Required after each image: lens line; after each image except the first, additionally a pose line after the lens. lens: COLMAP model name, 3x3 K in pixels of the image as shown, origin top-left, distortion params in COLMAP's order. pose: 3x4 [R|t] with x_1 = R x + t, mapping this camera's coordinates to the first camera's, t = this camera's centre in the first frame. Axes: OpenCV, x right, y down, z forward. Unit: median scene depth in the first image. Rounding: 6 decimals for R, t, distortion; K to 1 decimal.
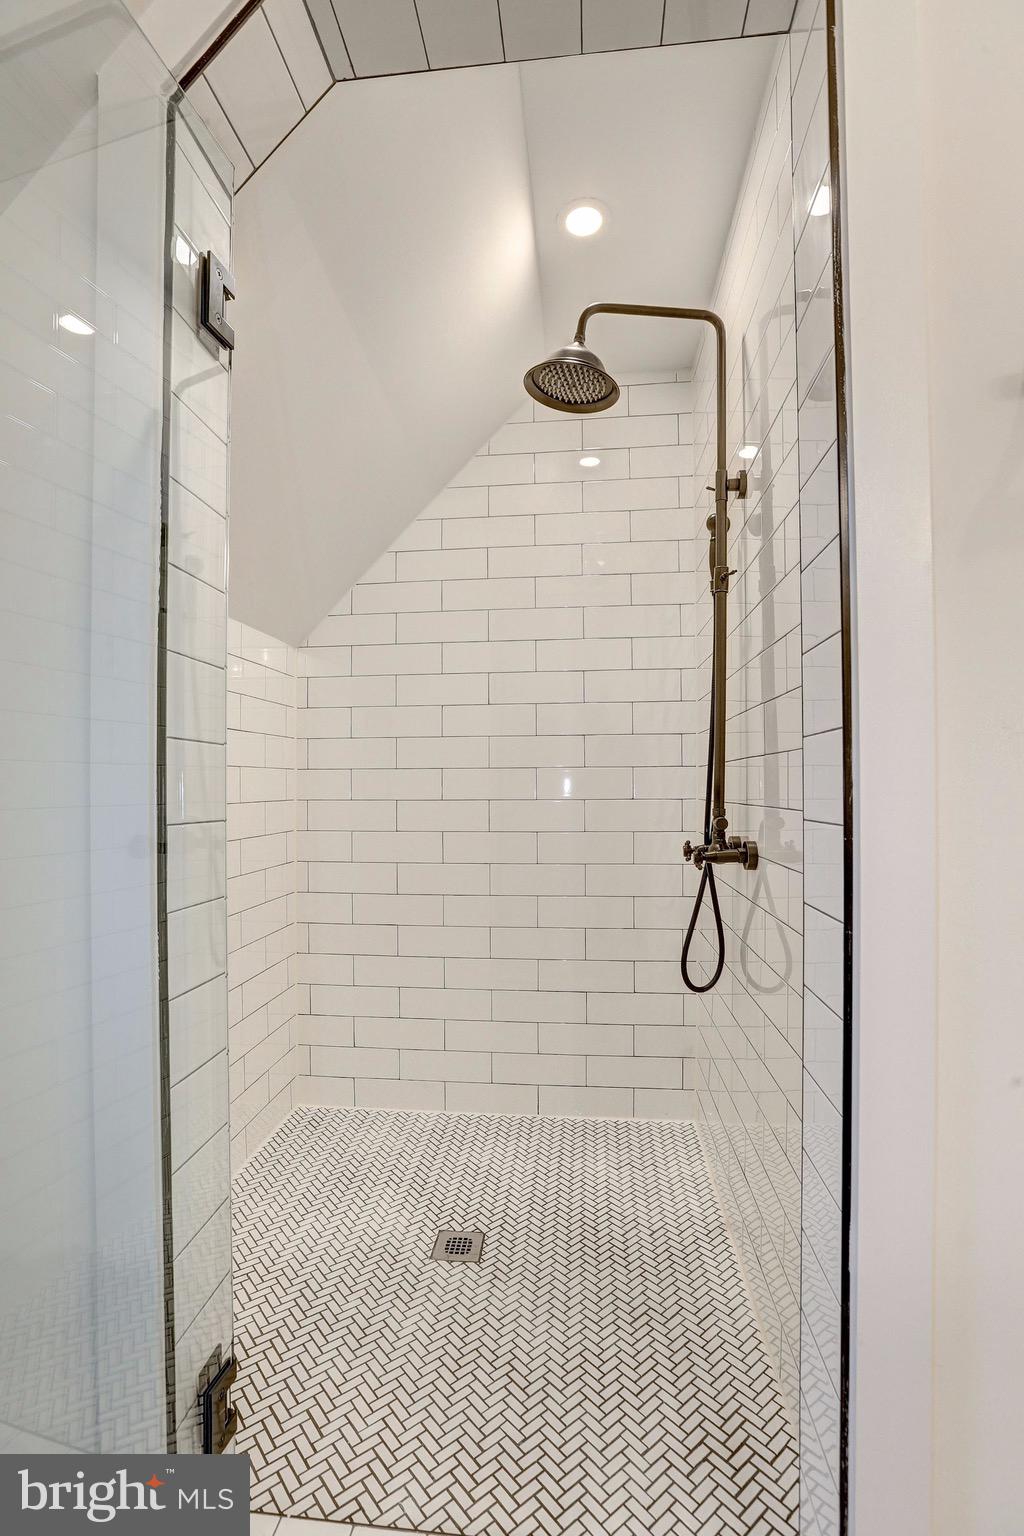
lens RADIAL K [[720.7, 0, 527.0], [0, 720.7, 777.9], [0, 0, 1]] dist [-0.045907, 0.014665]
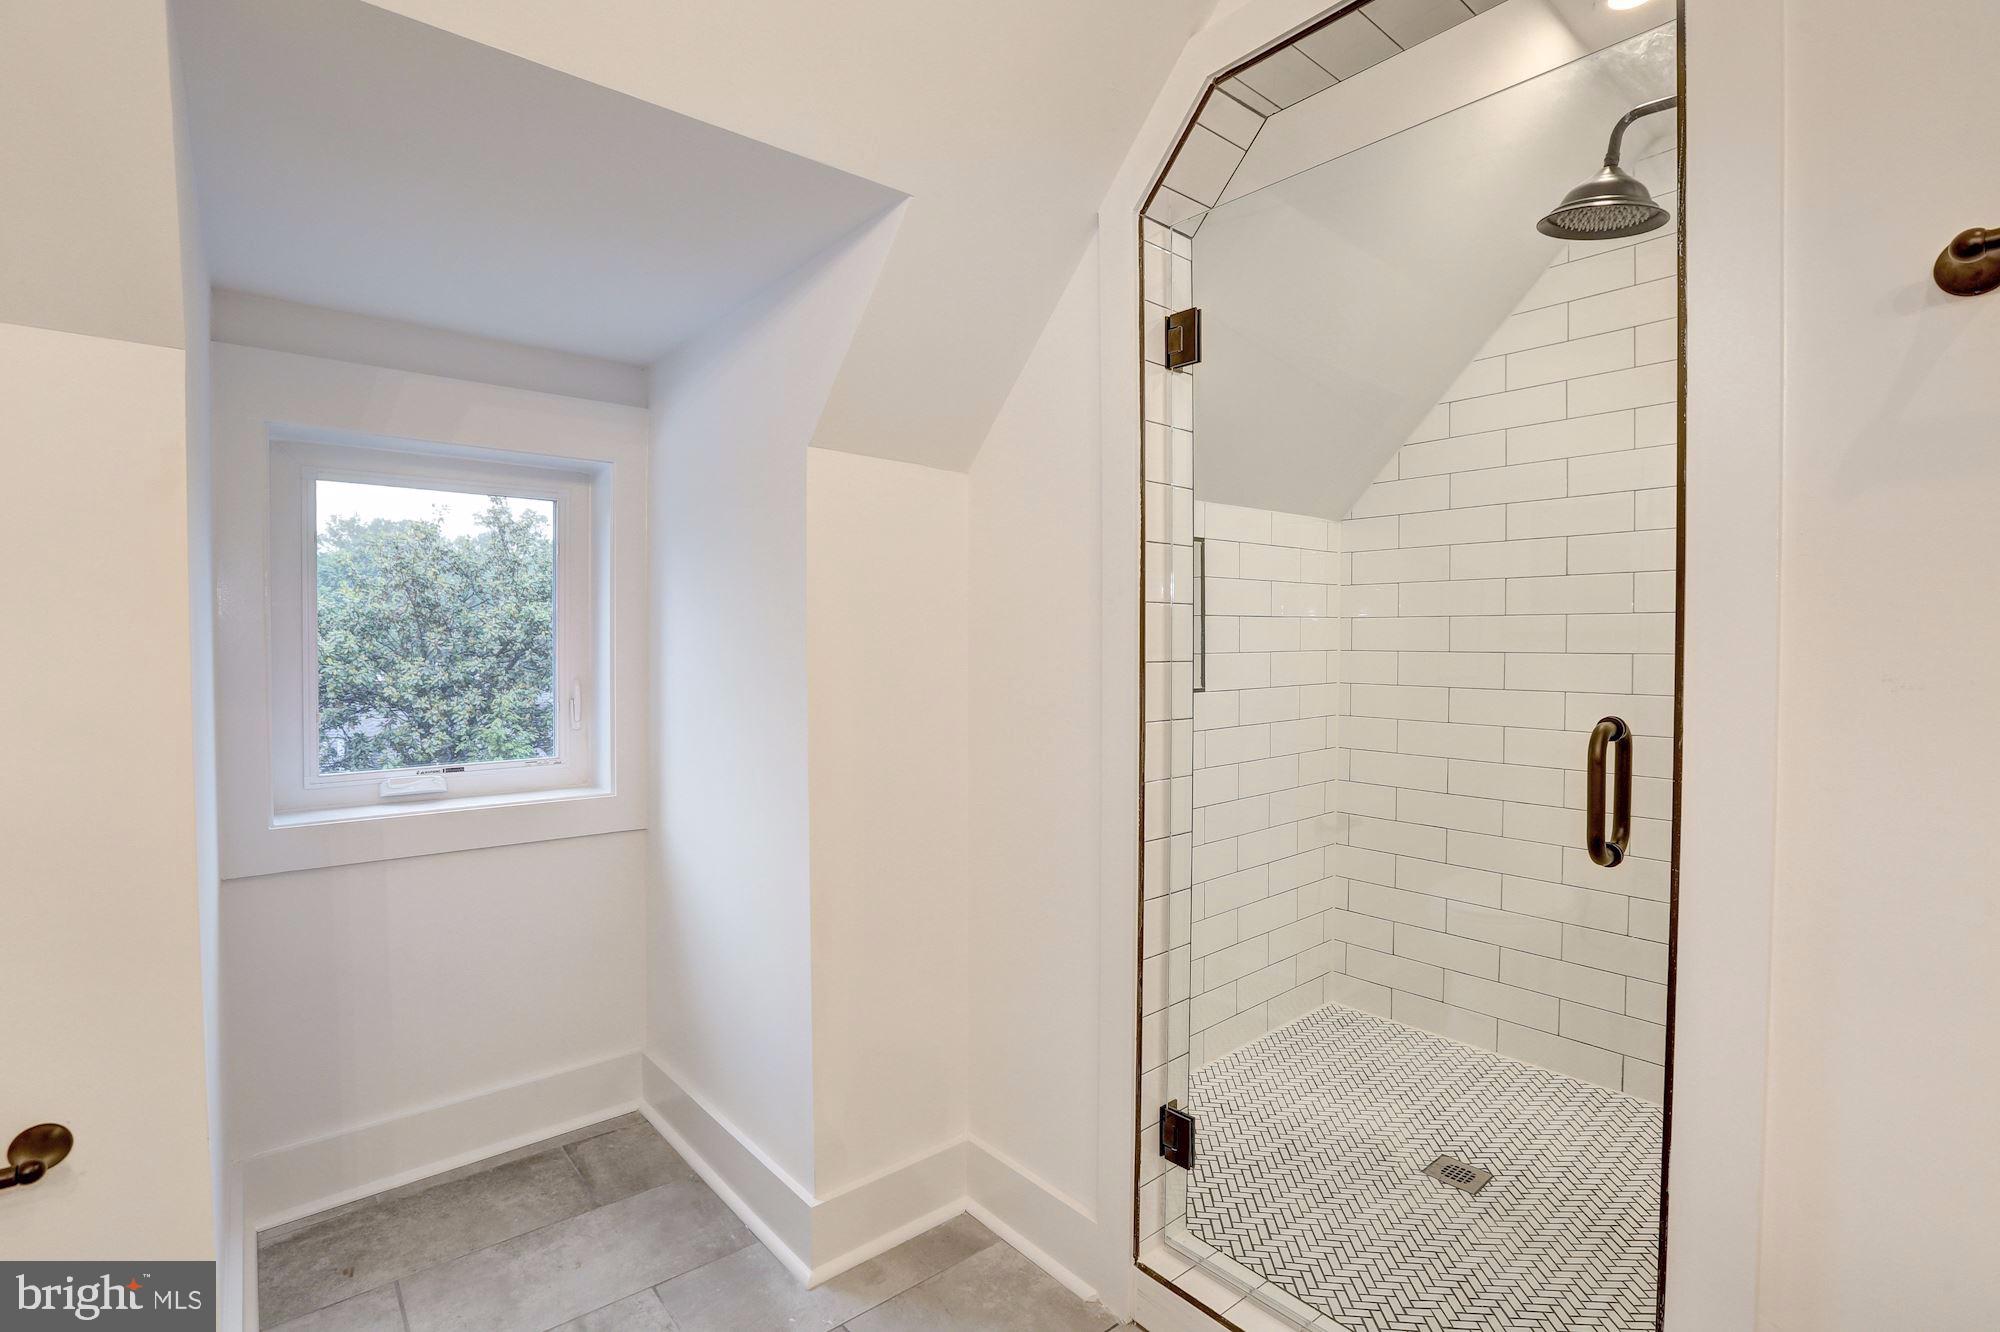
lens RADIAL K [[938.5, 0, 1008.7], [0, 938.5, 661.9], [0, 0, 1]] dist [-0.045907, 0.014665]
pose [[0.731658, 0.024323, -0.681238, 0.214889], [0.002122, 0.999277, 0.037957, -0.048667], [0.681669, -0.029217, 0.731077, -0.209988]]
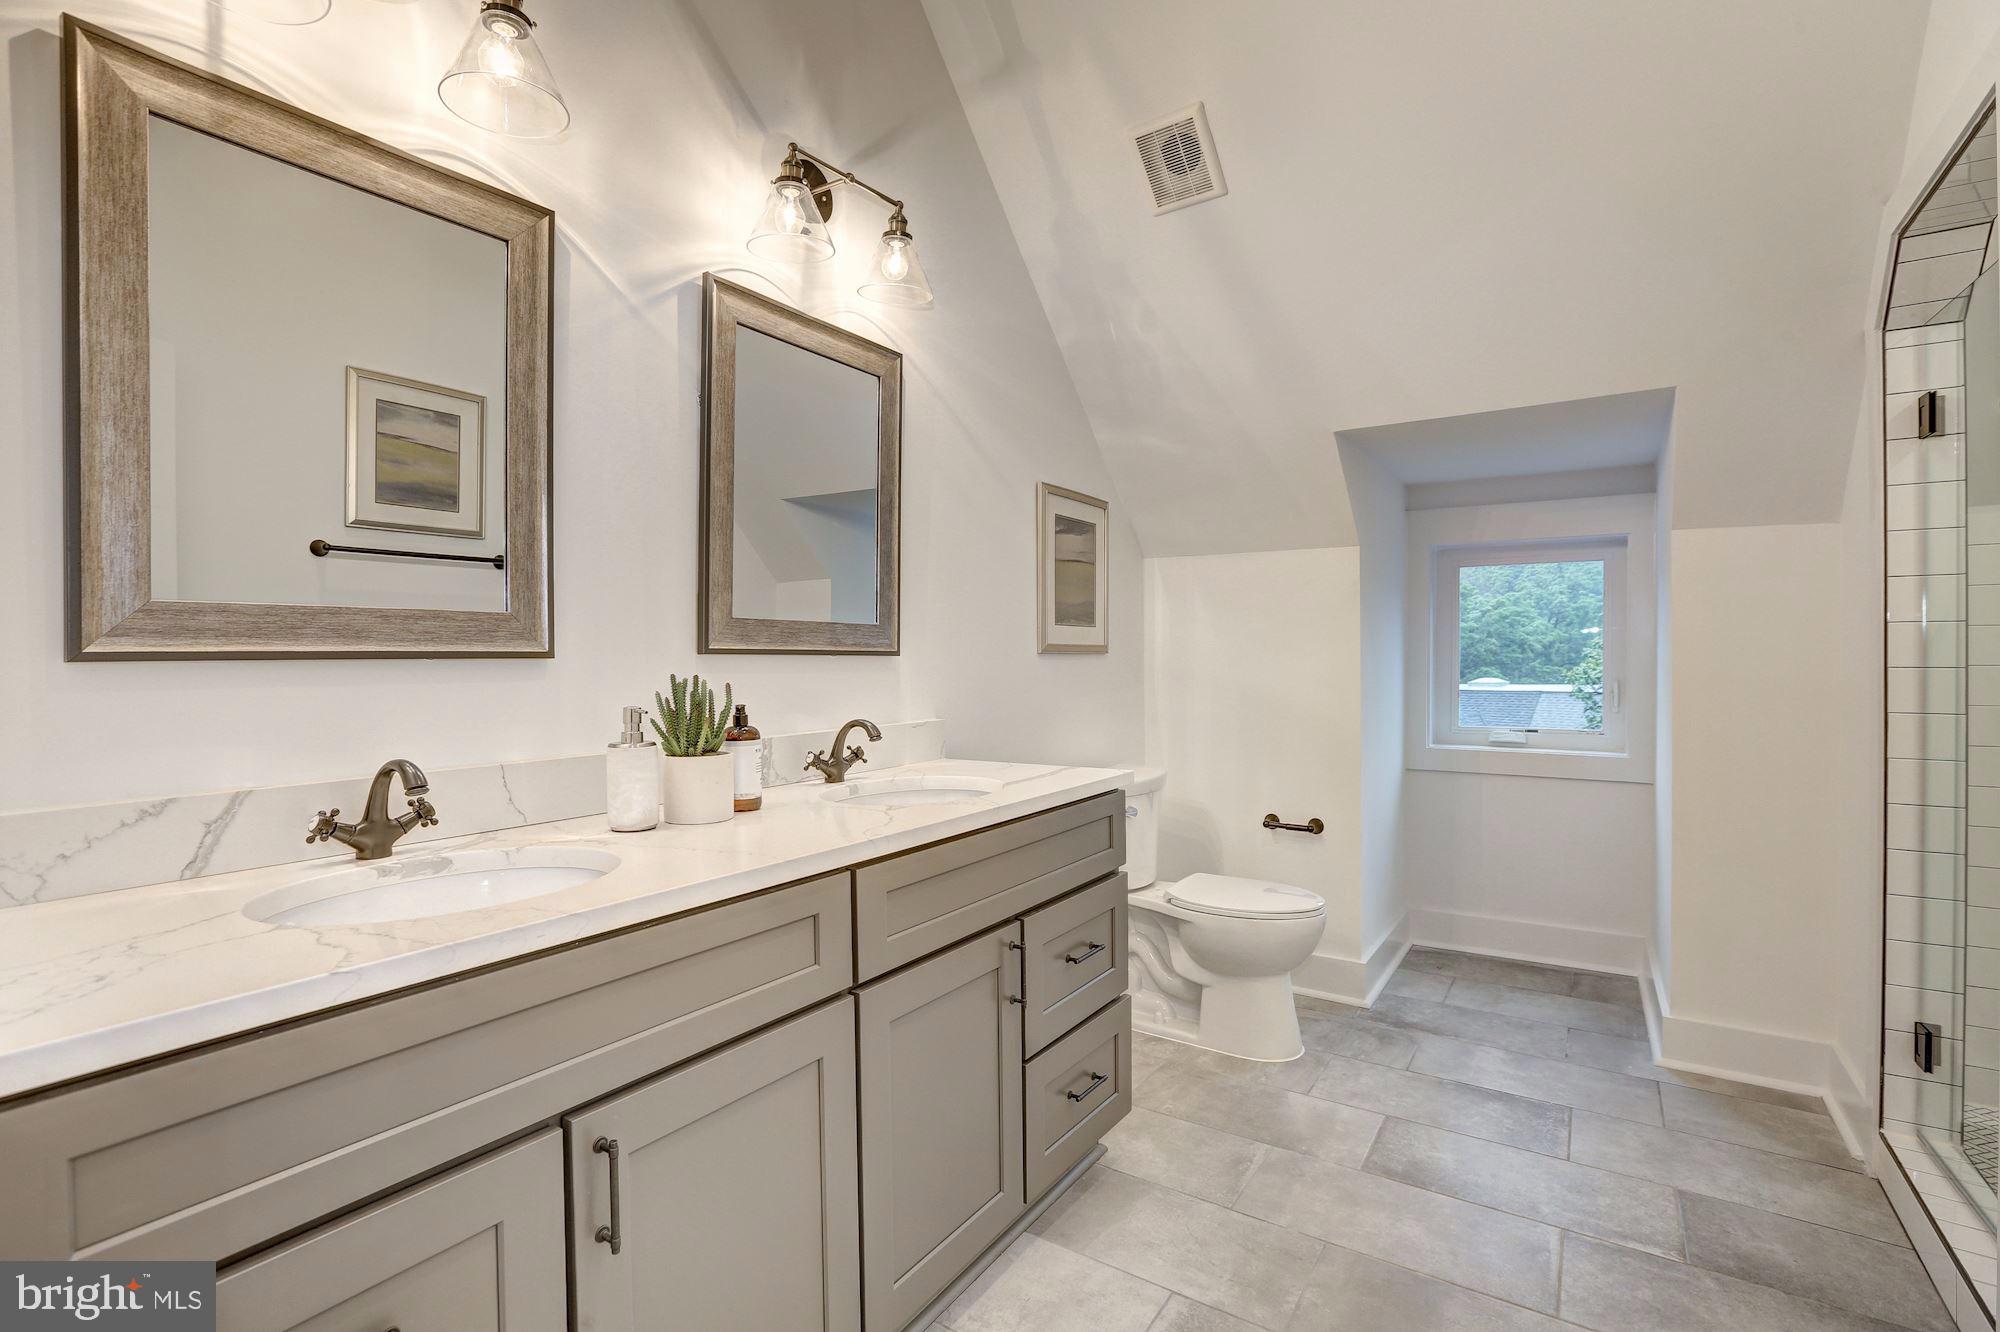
lens RADIAL K [[938.5, 0, 1000.9], [0, 938.5, 658.9], [0, 0, 1]] dist [-0.045907, 0.014665]
pose [[-0.435011, 0.011453, -0.900352, 0.997940], [0.019148, 0.999811, 0.003467, -0.050009], [0.900221, -0.015732, -0.435148, -0.027418]]
